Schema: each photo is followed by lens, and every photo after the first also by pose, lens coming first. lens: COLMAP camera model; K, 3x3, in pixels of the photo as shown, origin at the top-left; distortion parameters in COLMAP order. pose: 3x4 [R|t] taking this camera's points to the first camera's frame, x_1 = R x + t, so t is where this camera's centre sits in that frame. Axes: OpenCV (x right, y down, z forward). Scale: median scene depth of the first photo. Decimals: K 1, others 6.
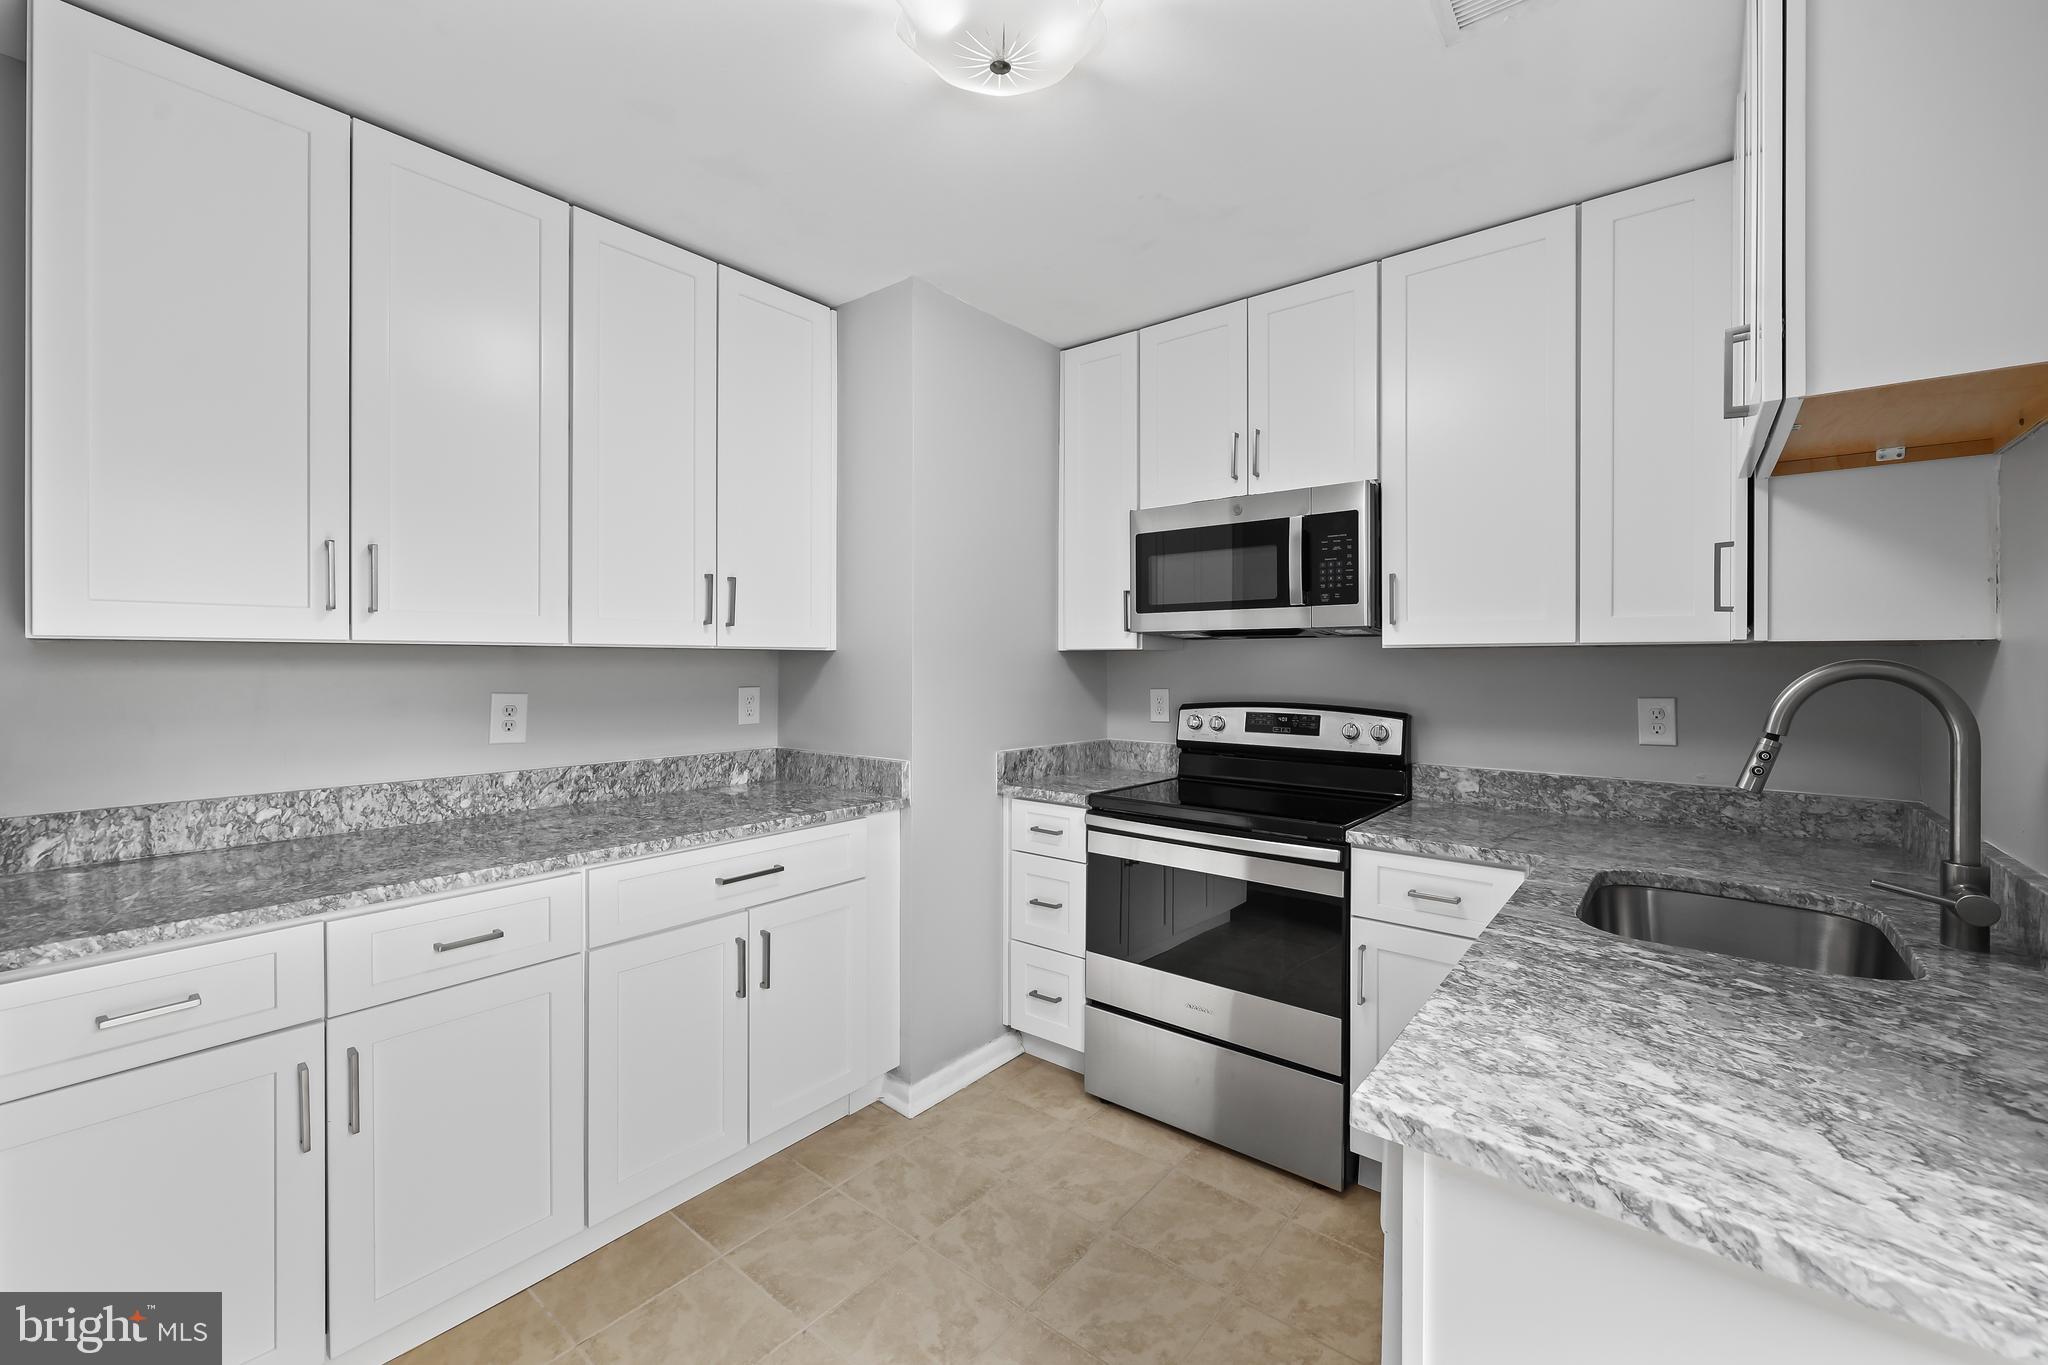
lens RADIAL K [[832.6, 0, 1032.2], [0, 832.6, 674.3], [0, 0, 1]] dist [0.000805, 0.000002]
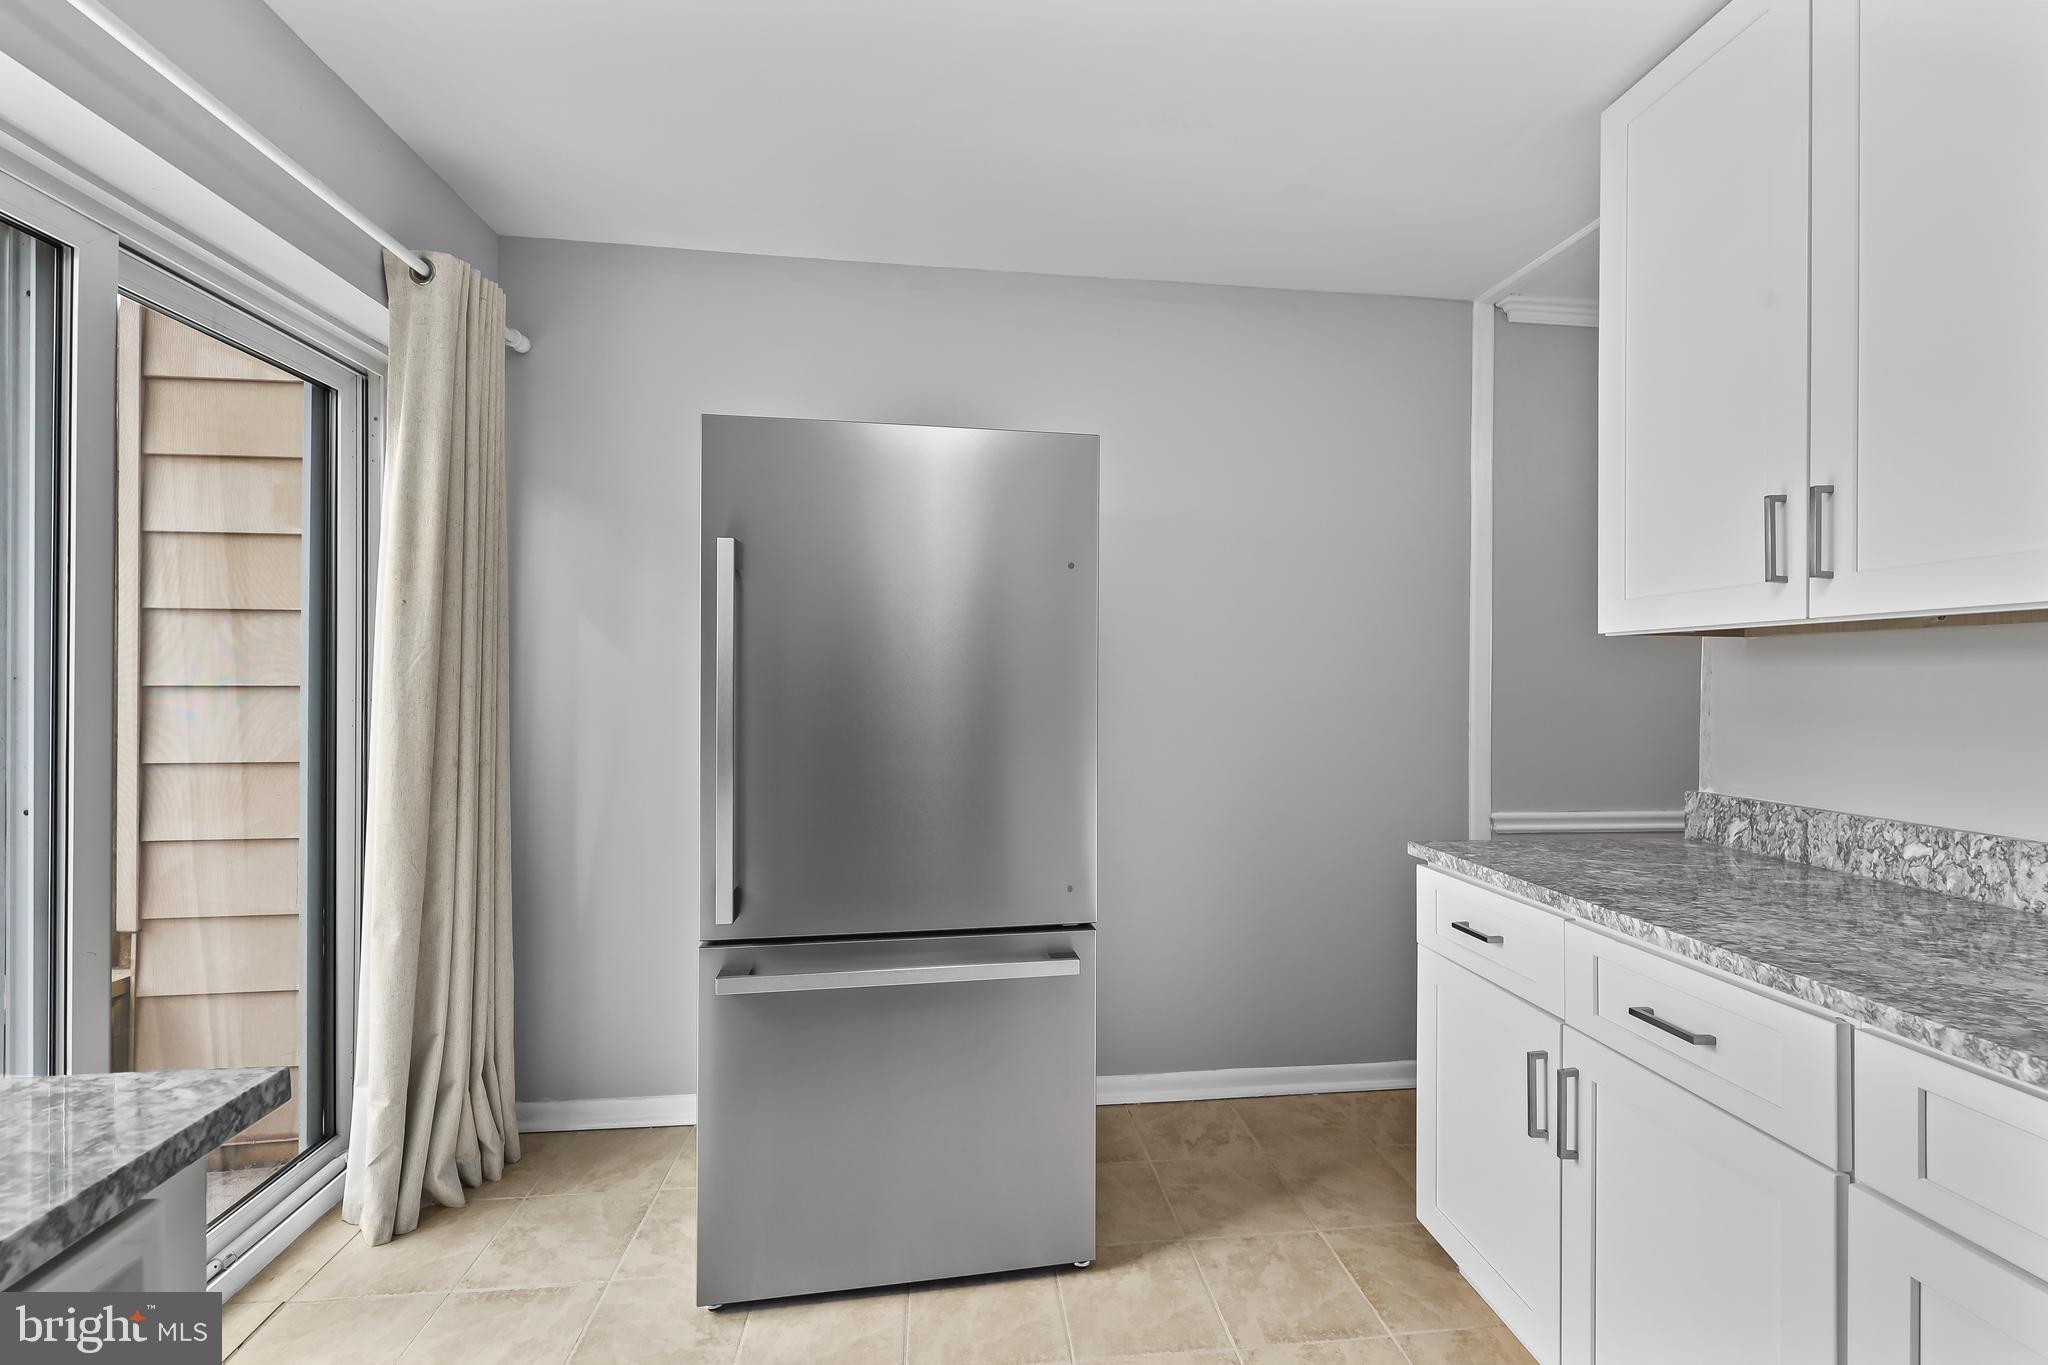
lens RADIAL K [[827.2, 0, 1030.6], [0, 827.2, 684.9], [0, 0, 1]] dist [0.002538, 0.000252]
pose [[-0.707636, -0.004921, -0.706560, 0.199840], [-0.022273, 0.999634, 0.015345, 0.022373], [0.706226, 0.026596, -0.707487, 0.974756]]
